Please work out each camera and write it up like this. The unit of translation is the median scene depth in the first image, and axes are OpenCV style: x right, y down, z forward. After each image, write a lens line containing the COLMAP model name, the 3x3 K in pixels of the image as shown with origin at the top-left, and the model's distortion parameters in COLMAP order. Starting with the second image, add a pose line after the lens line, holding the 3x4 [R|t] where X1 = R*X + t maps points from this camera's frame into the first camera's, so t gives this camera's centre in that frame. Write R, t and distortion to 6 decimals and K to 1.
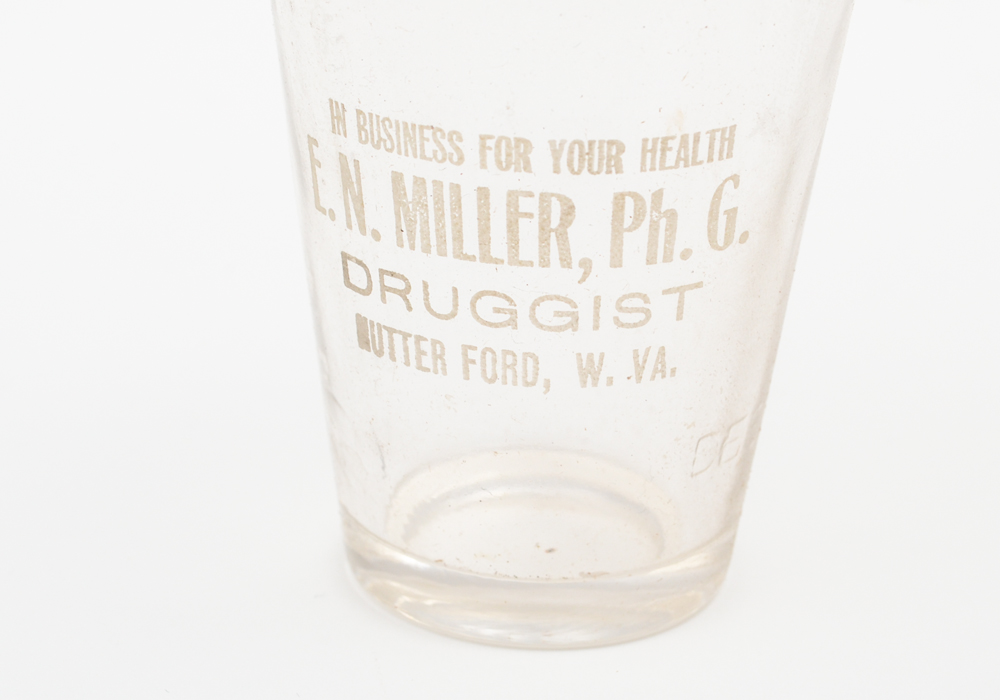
lens RADIAL K [[2905.0, 0, 499.8], [0, 2905.0, 354.5], [0, 0, 1]] dist [0.036519, 0.000000]
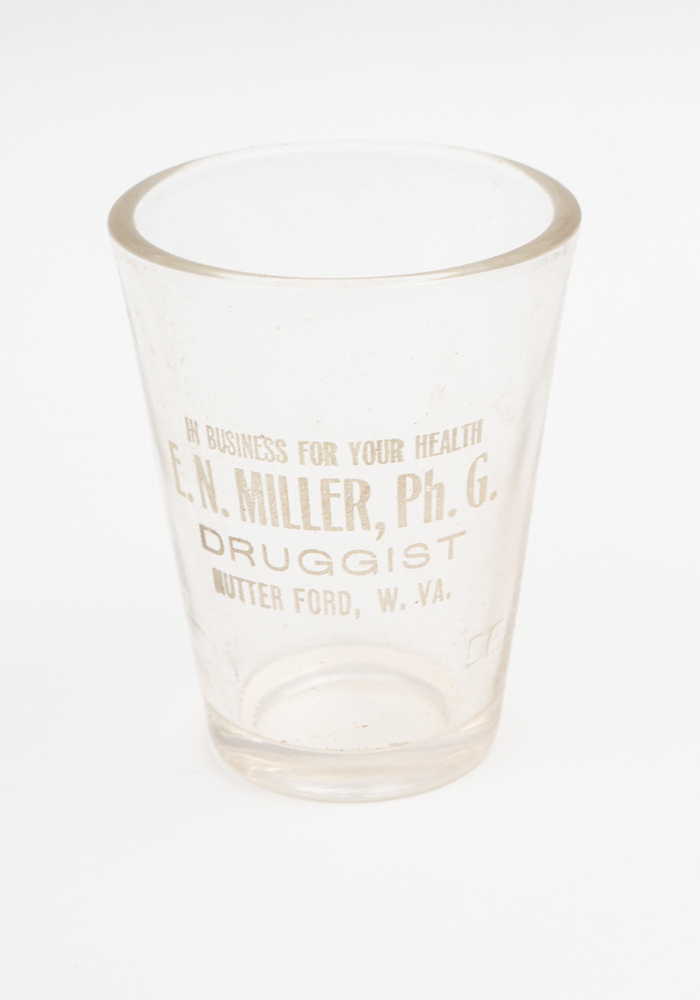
lens RADIAL K [[2905.0, 0, 353.2], [0, 2905.0, 497.7], [0, 0, 1]] dist [0.036519, 0.000000]
pose [[0.997112, -0.068831, 0.032098, -0.026127], [0.068019, 0.997352, 0.025739, -0.079774], [-0.033784, -0.023482, 0.999153, -0.368814]]
